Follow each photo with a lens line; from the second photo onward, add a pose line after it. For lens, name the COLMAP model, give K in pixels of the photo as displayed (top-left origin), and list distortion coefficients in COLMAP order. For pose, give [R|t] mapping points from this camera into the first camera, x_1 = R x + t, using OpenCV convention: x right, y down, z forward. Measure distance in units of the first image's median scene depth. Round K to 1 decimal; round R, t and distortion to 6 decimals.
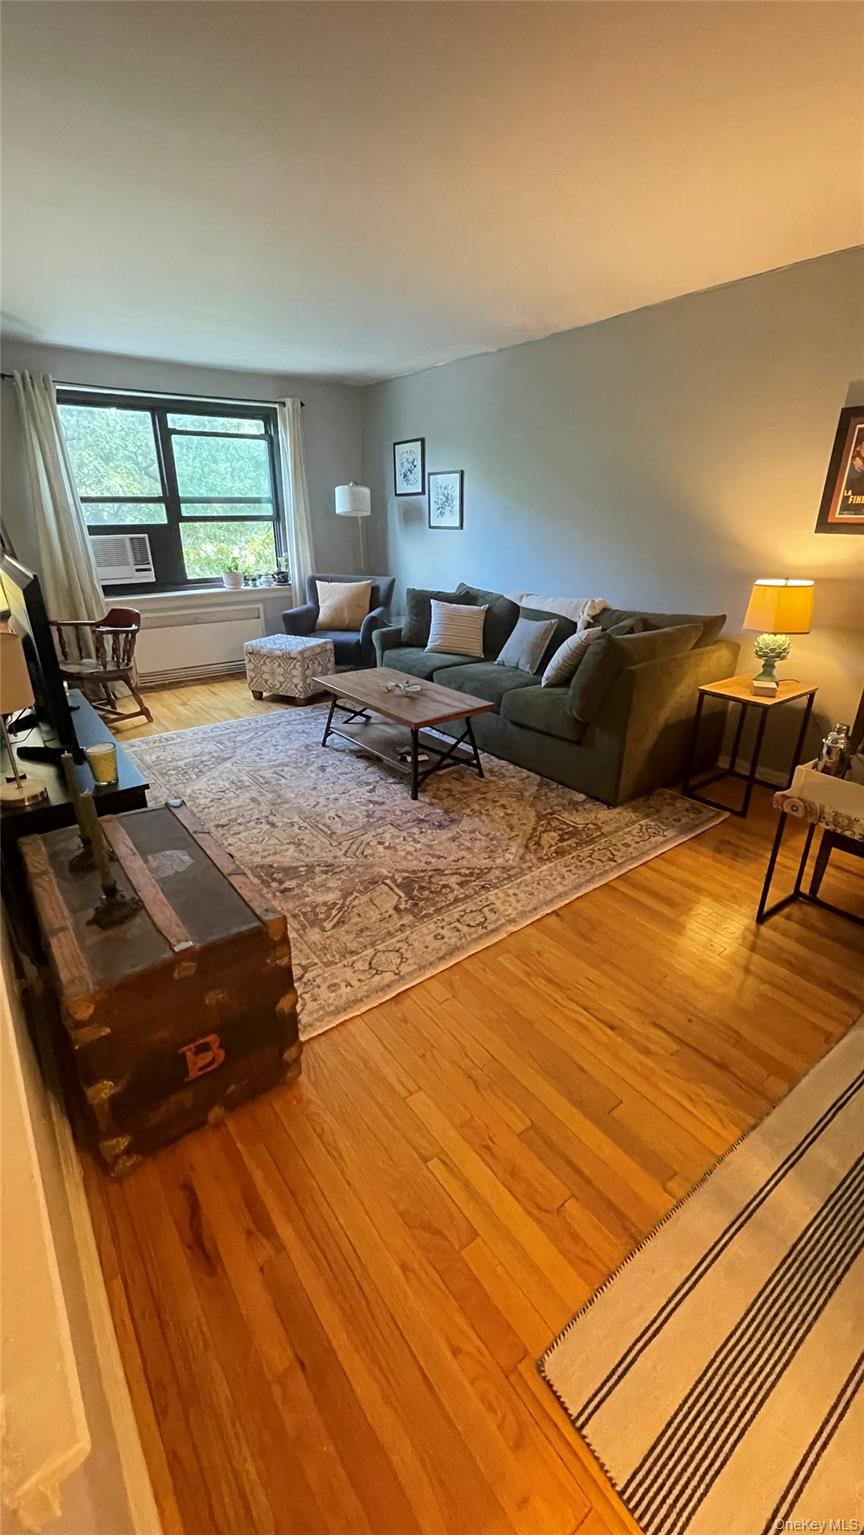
lens RADIAL K [[624.6, 0, 428.8], [0, 624.6, 763.0], [0, 0, 1]] dist [-0.010953, -0.000170]
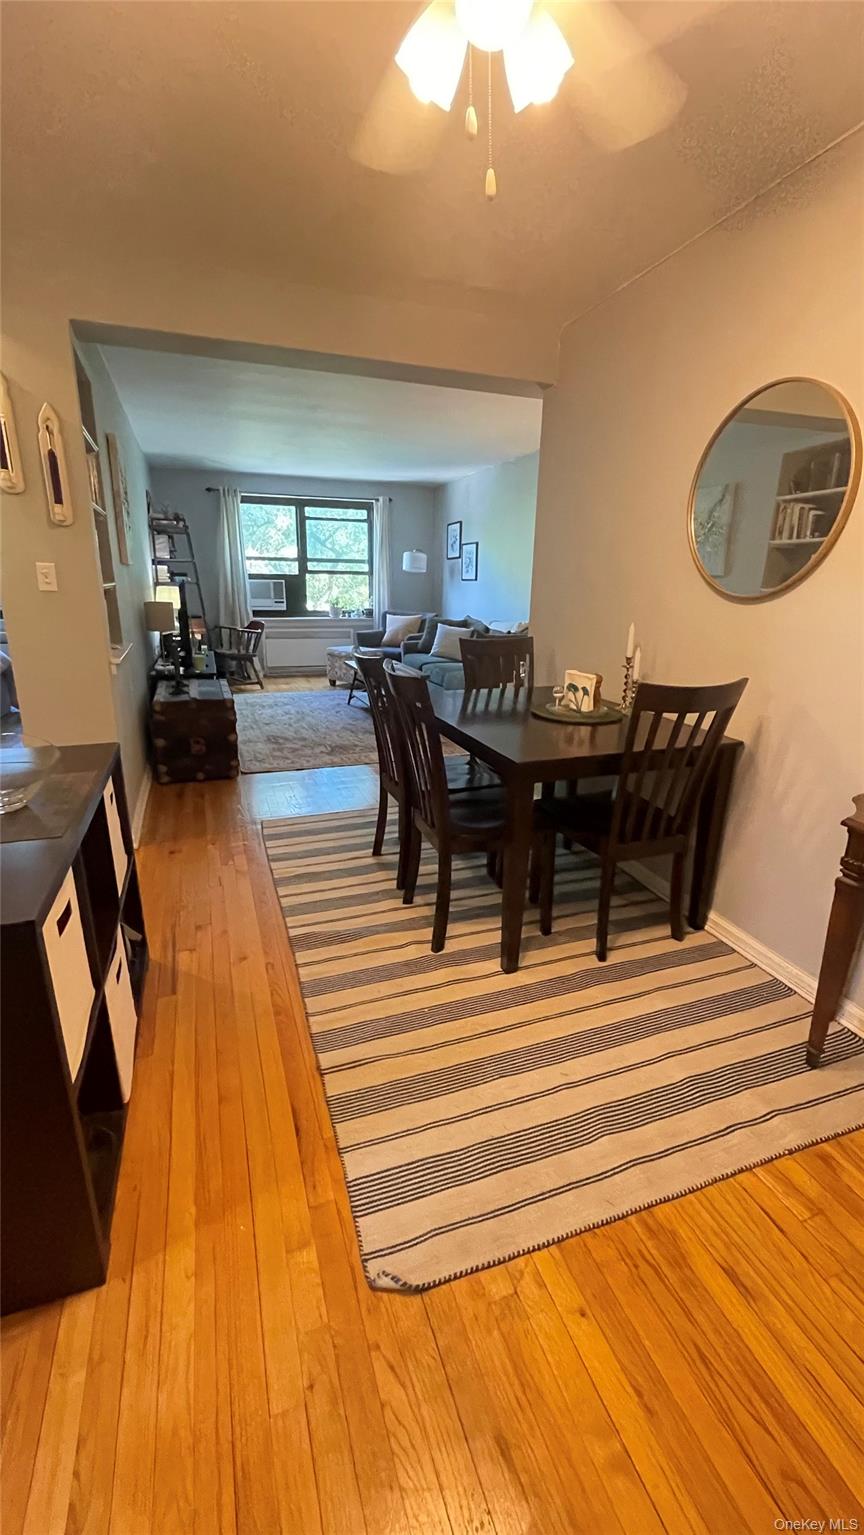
lens RADIAL K [[624.6, 0, 435.4], [0, 624.6, 771.7], [0, 0, 1]] dist [-0.010953, -0.000170]
pose [[0.959265, 0.098925, -0.264621, 0.384969], [-0.122990, 0.989499, -0.075933, 0.187763], [0.254331, 0.105385, 0.961358, -0.376592]]
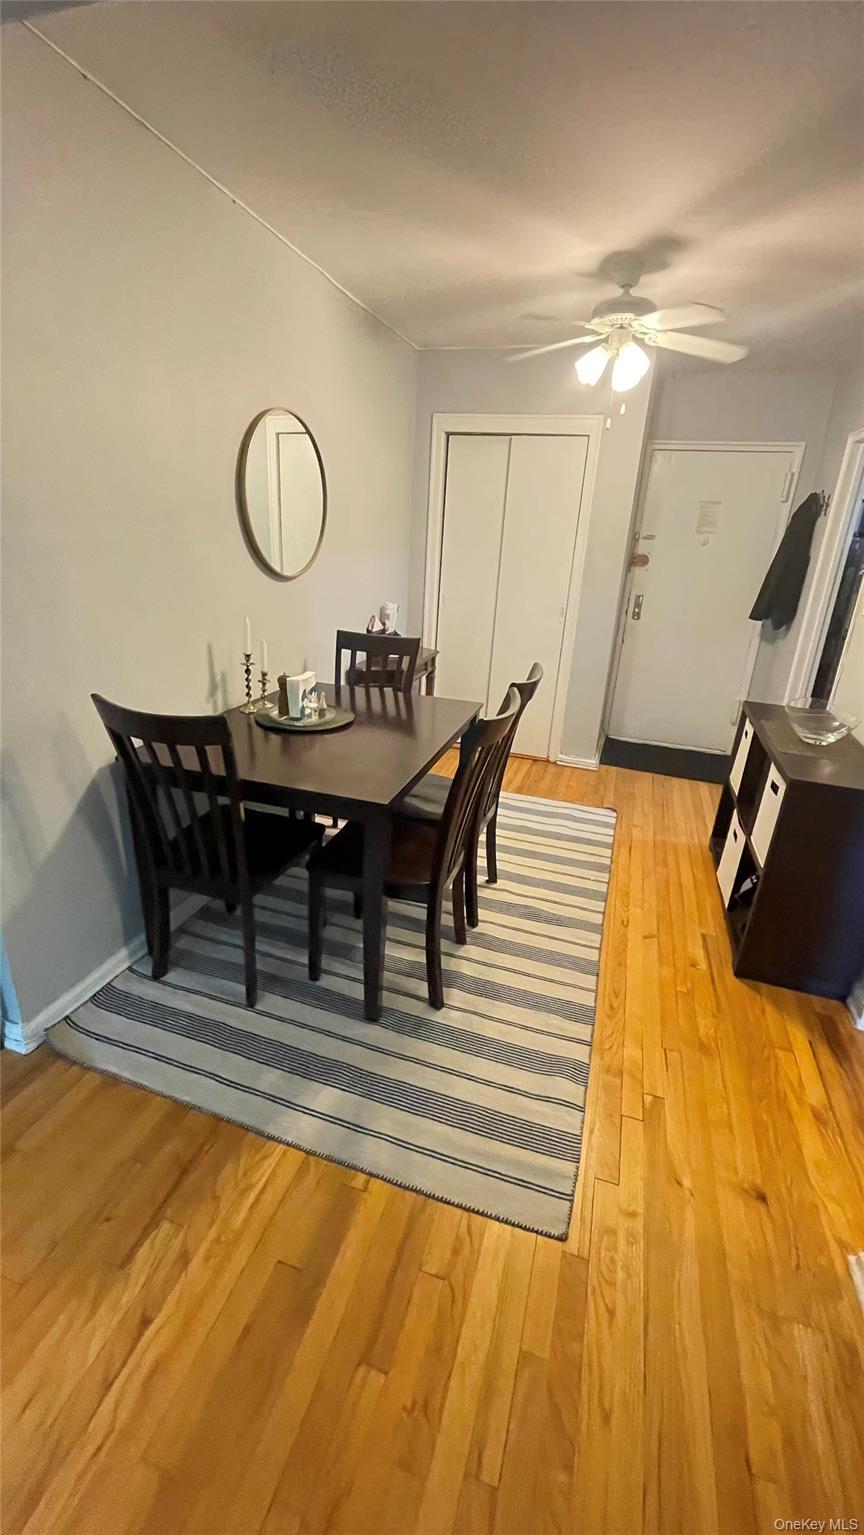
lens RADIAL K [[624.6, 0, 430.5], [0, 624.6, 761.7], [0, 0, 1]] dist [-0.010953, -0.000170]
pose [[-0.582161, -0.306923, 0.752919, -0.063870], [0.263859, 0.804583, 0.532000, -0.107481], [-0.769069, 0.508374, -0.387412, 0.258446]]
